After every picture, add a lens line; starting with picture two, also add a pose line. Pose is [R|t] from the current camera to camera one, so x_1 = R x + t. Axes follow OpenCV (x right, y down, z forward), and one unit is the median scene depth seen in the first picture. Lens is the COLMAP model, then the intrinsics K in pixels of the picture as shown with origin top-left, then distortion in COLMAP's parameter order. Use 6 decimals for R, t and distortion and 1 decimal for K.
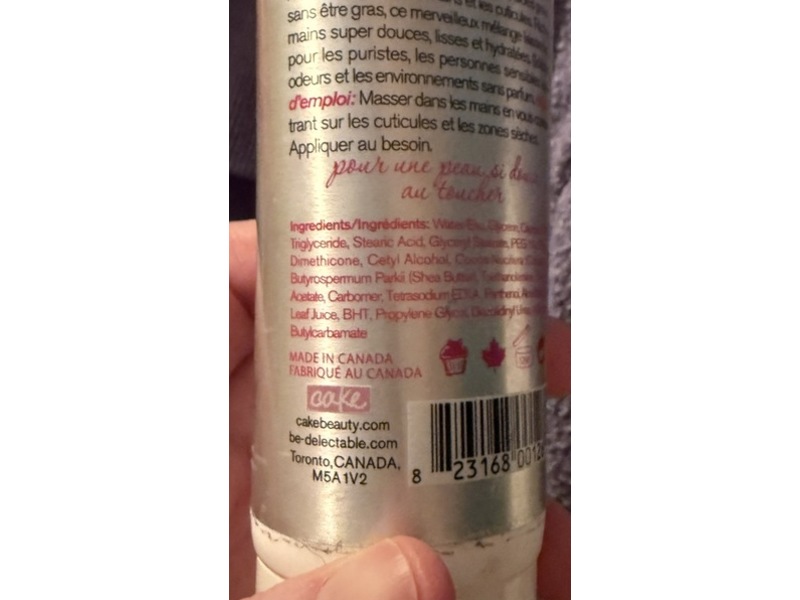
lens RADIAL K [[1028.2, 0, 400.0], [0, 1028.2, 300.0], [0, 0, 1]] dist [0.013238, 0.007010]
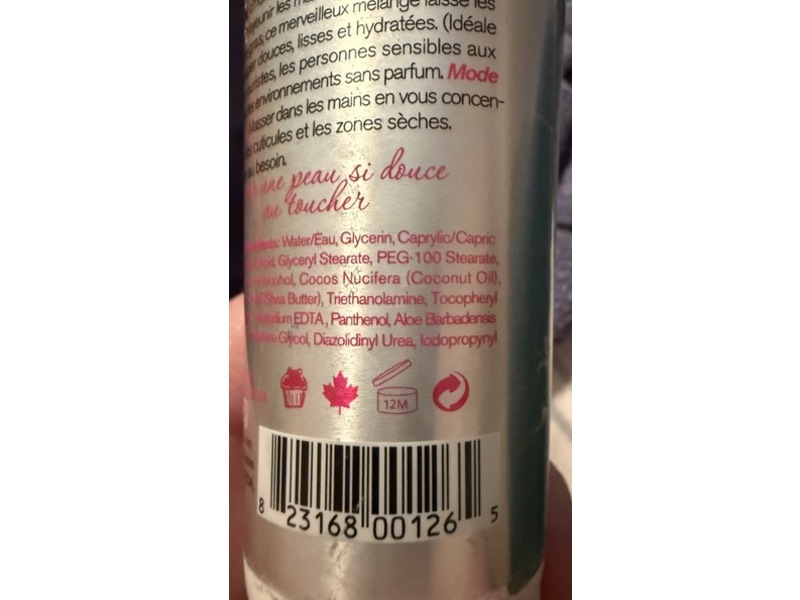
lens RADIAL K [[604.3, 0, 400.0], [0, 604.3, 300.0], [0, 0, 1]] dist [-0.002544, -0.001359]
pose [[0.464537, -0.001948, -0.885552, 0.557495], [-0.031808, 0.999316, -0.018884, -0.014000], [0.884982, 0.036940, 0.464157, 0.824900]]
